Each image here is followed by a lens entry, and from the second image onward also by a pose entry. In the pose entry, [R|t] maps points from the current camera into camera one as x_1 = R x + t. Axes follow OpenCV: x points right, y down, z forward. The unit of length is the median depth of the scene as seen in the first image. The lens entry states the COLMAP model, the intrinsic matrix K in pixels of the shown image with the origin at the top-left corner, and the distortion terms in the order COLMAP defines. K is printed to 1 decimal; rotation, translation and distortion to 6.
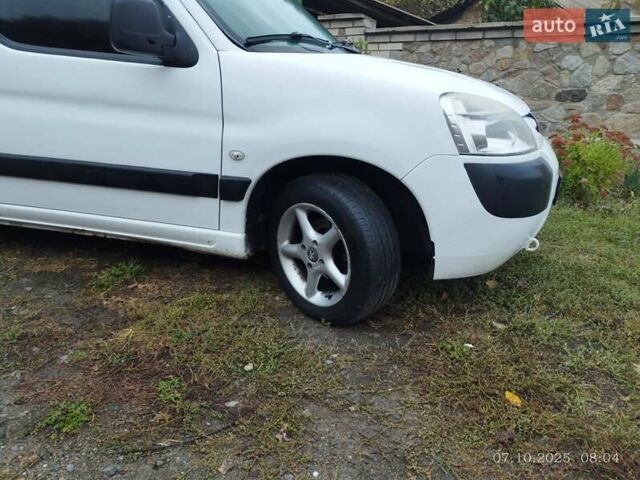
lens RADIAL K [[529.7, 0, 325.6], [0, 529.7, 244.1], [0, 0, 1]] dist [0.074271, -0.083237]
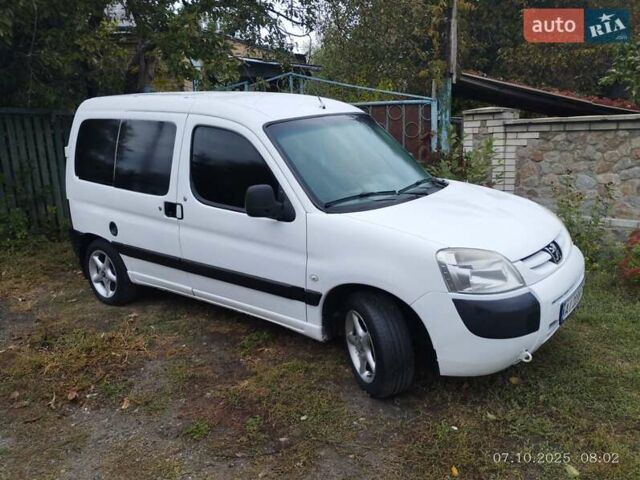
lens RADIAL K [[529.7, 0, 320.7], [0, 529.7, 242.2], [0, 0, 1]] dist [0.074271, -0.083237]
pose [[0.922651, 0.039223, -0.383635, 0.416782], [-0.063387, 0.996708, -0.050542, -0.181508], [0.380390, 0.070950, 0.922101, -0.411880]]
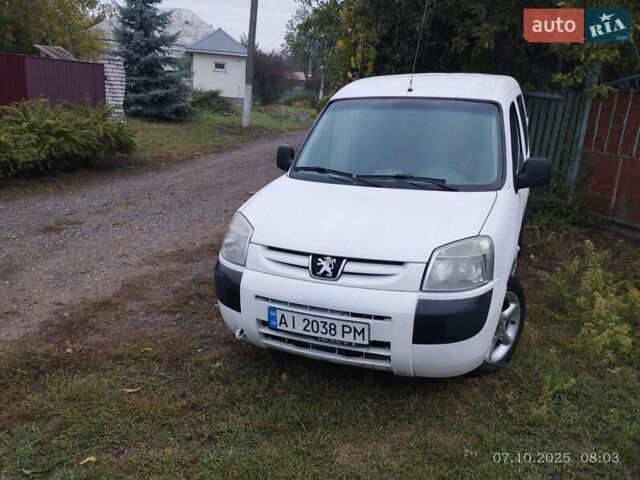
lens RADIAL K [[529.7, 0, 324.1], [0, 529.7, 245.3], [0, 0, 1]] dist [0.074271, -0.083237]
pose [[-0.114928, 0.249303, -0.961582, 1.612522], [-0.335722, 0.901291, 0.273798, -0.647166], [0.934924, 0.354291, -0.019887, 1.163602]]
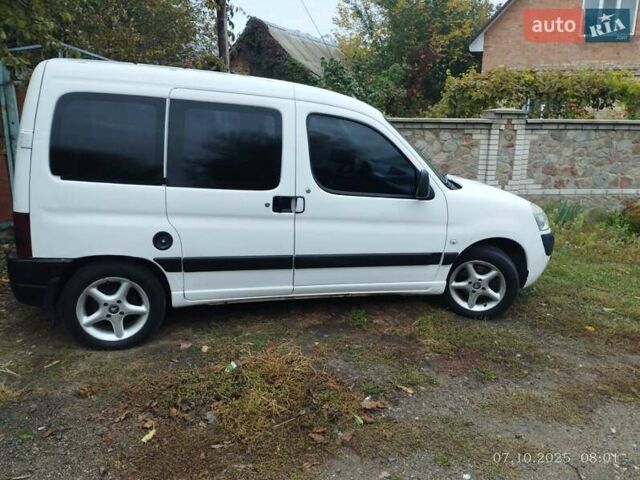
lens RADIAL K [[529.7, 0, 318.0], [0, 529.7, 242.8], [0, 0, 1]] dist [0.074271, -0.083237]
pose [[0.847412, -0.118375, 0.517571, -1.507741], [0.136866, 0.990586, 0.002470, -0.220918], [-0.512991, 0.068745, 0.855637, -0.400685]]
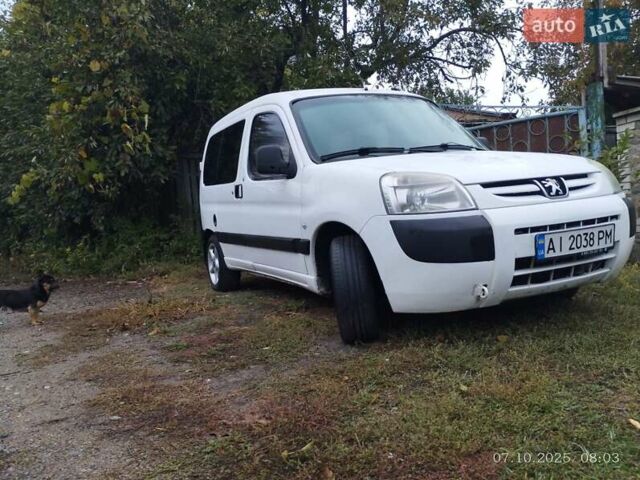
lens RADIAL K [[529.7, 0, 319.5], [0, 529.7, 243.4], [0, 0, 1]] dist [0.074271, -0.083237]
pose [[0.652944, -0.027755, -0.756897, 1.024175], [-0.142568, 0.976961, -0.158812, 0.129498], [0.743867, 0.211605, 0.633944, 0.010961]]
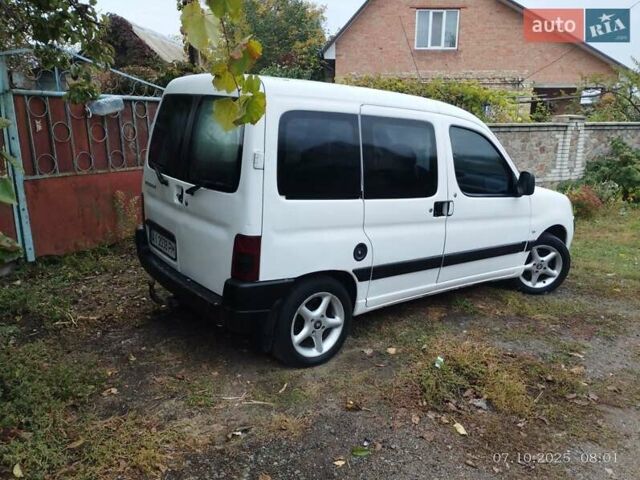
lens RADIAL K [[529.7, 0, 317.4], [0, 529.7, 243.4], [0, 0, 1]] dist [0.074271, -0.083237]
pose [[0.601443, -0.186608, 0.776817, -2.401454], [0.217901, 0.973789, 0.065218, -0.442147], [-0.768626, 0.130045, 0.626341, 0.250664]]
